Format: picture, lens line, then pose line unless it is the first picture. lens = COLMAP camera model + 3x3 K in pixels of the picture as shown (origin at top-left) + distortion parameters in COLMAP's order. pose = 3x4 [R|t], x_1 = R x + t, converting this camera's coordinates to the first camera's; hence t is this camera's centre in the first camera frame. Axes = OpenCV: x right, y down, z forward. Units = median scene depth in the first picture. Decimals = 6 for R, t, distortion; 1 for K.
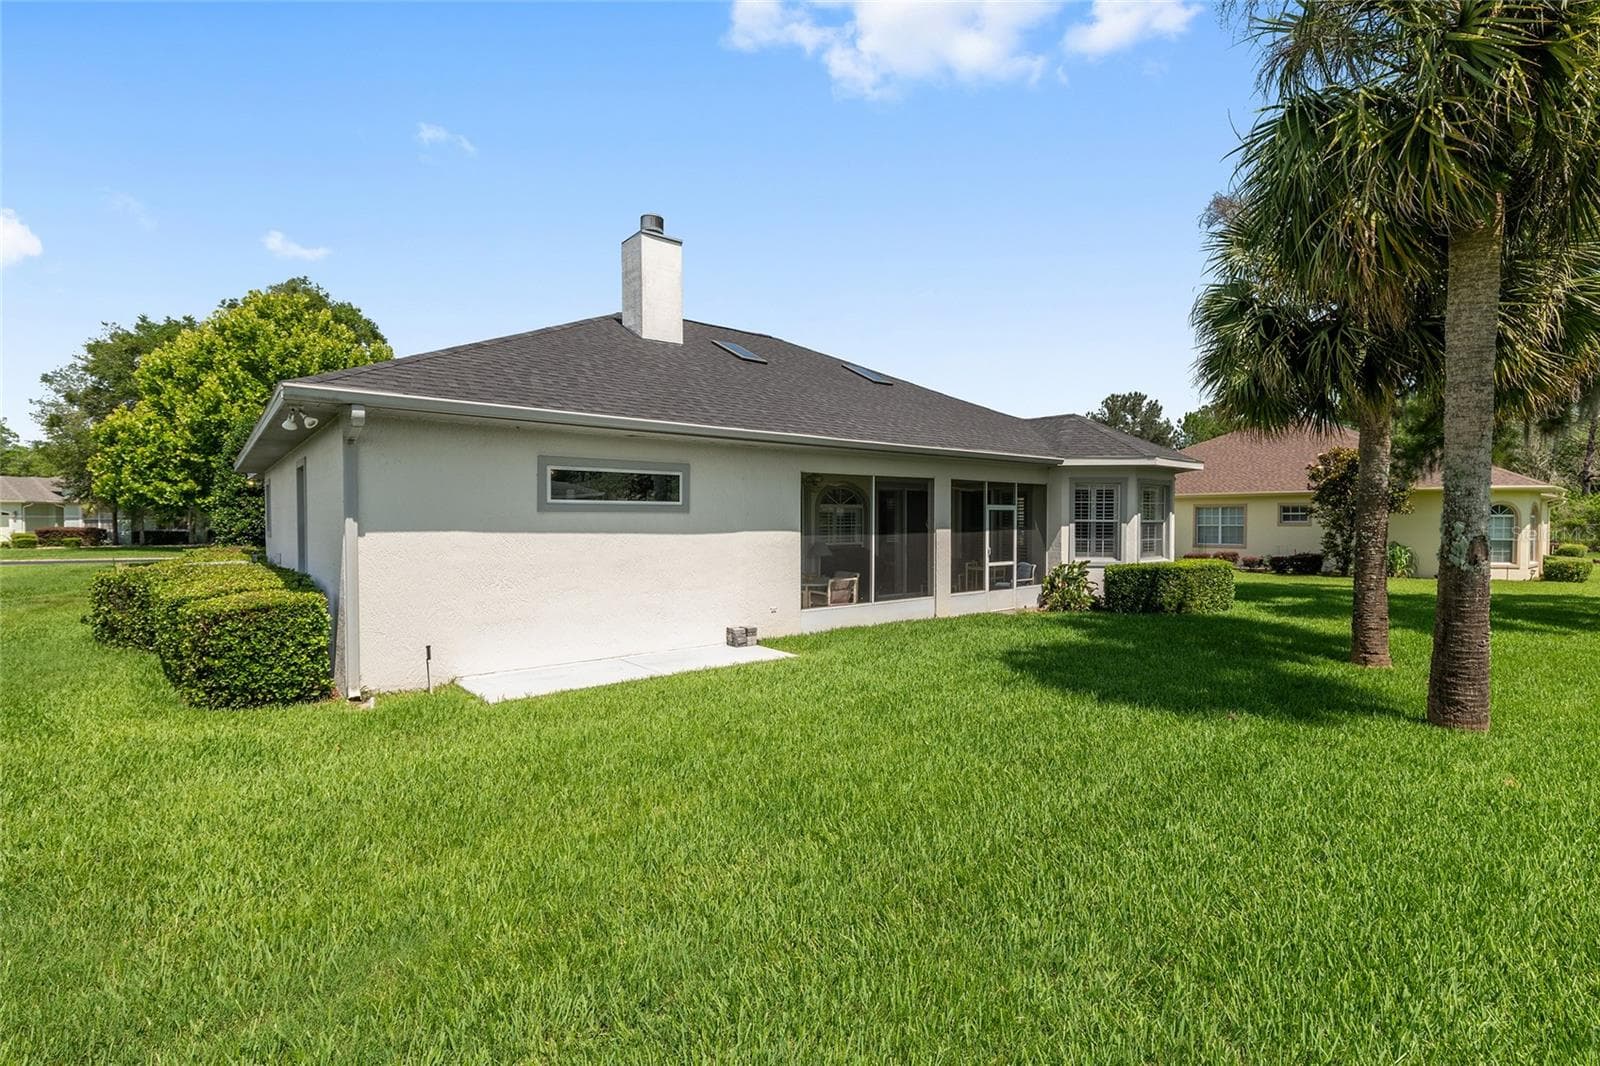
lens RADIAL K [[727.8, 0, 806.4], [0, 727.8, 530.1], [0, 0, 1]] dist [-0.010582, -0.000133]
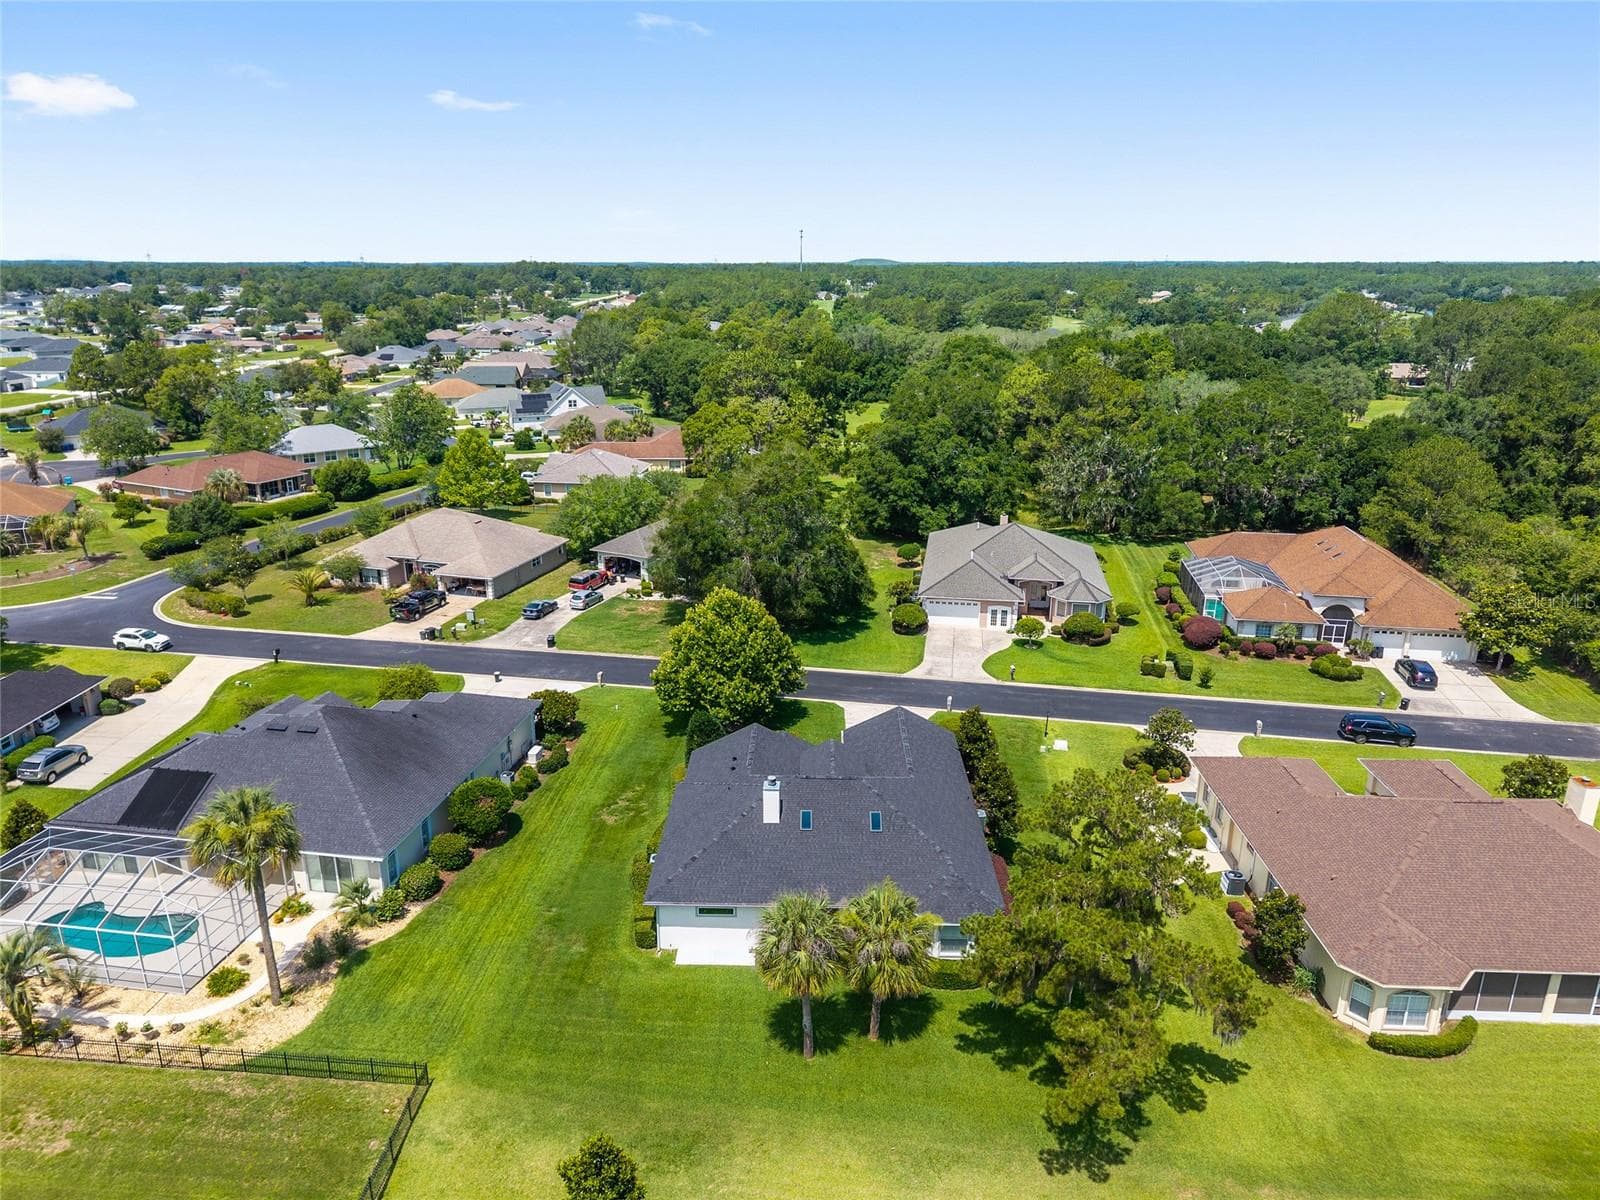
lens RADIAL K [[1068.7, 0, 789.7], [0, 1068.7, 589.2], [0, 0, 1]] dist [0.053684, -0.064712]
pose [[0.751726, 0.192734, -0.630684, 2.370067], [-0.011597, 0.960057, 0.279565, -2.363630], [0.659374, -0.202842, 0.723935, -1.824265]]
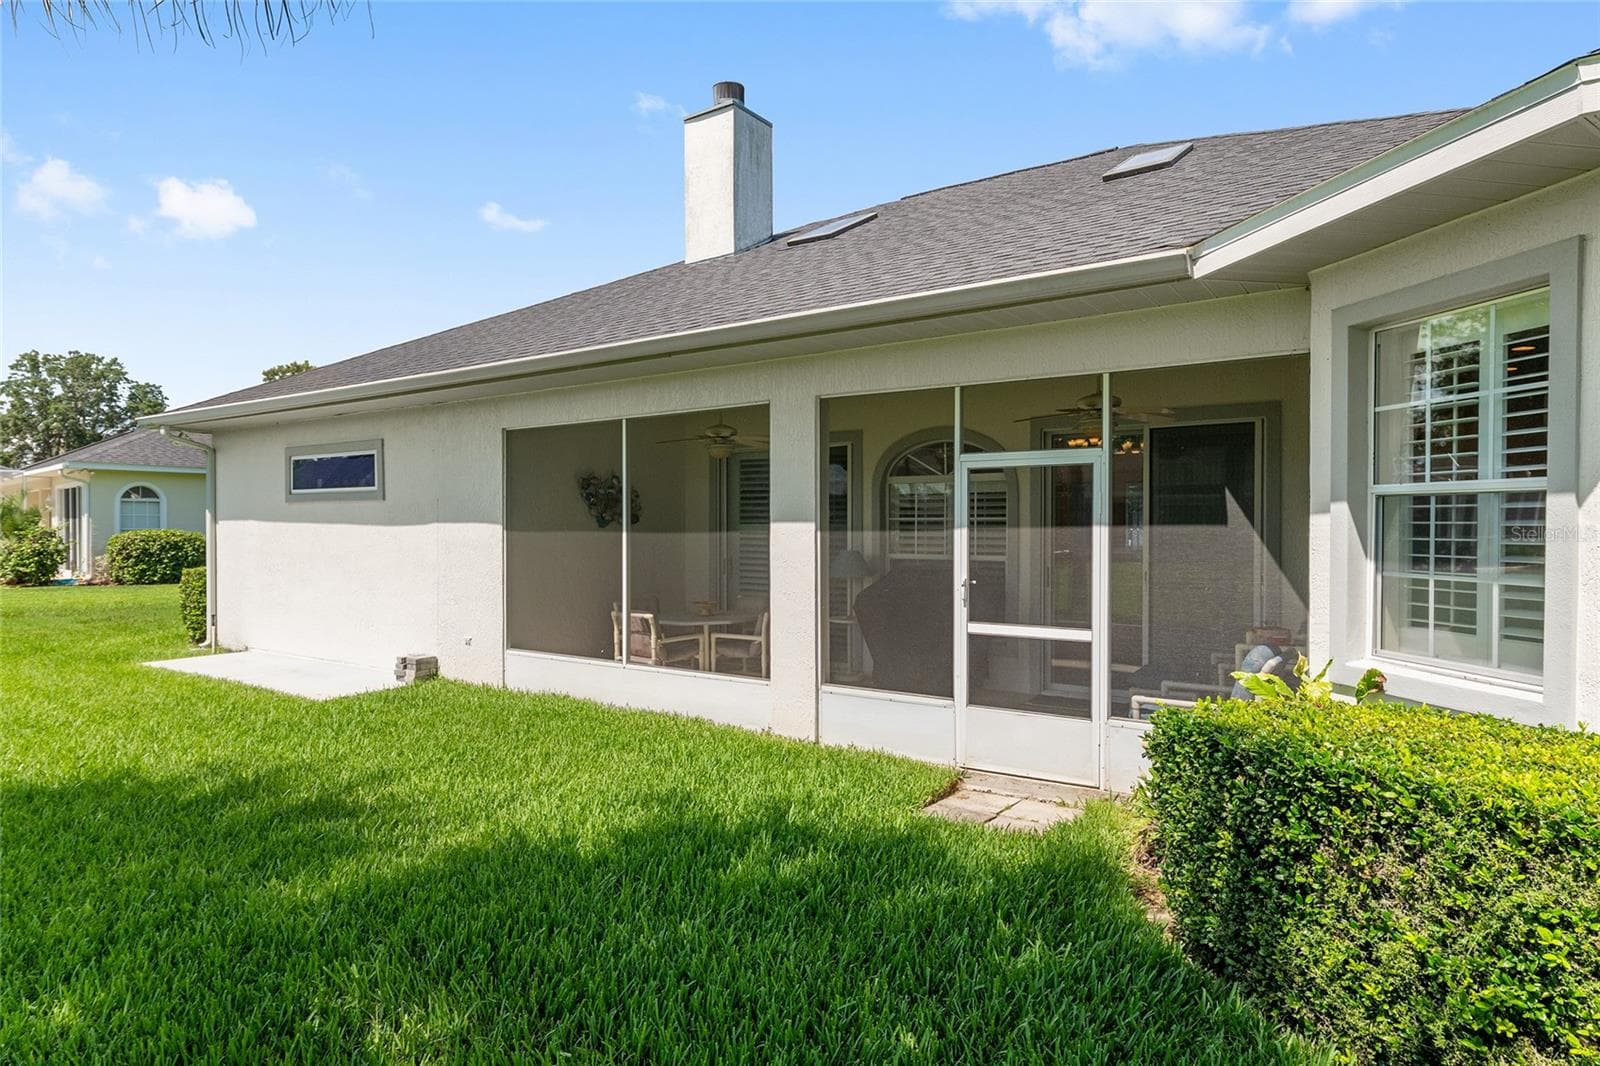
lens RADIAL K [[895.4, 0, 800.0], [0, 895.4, 533.0], [0, 0, 1]] dist [0.000419, 0.000290]
pose [[0.282134, 0.009474, -0.959328, 0.683917], [-0.011482, 0.999913, 0.006498, 0.000940], [0.959306, 0.009182, 0.282218, 0.871969]]
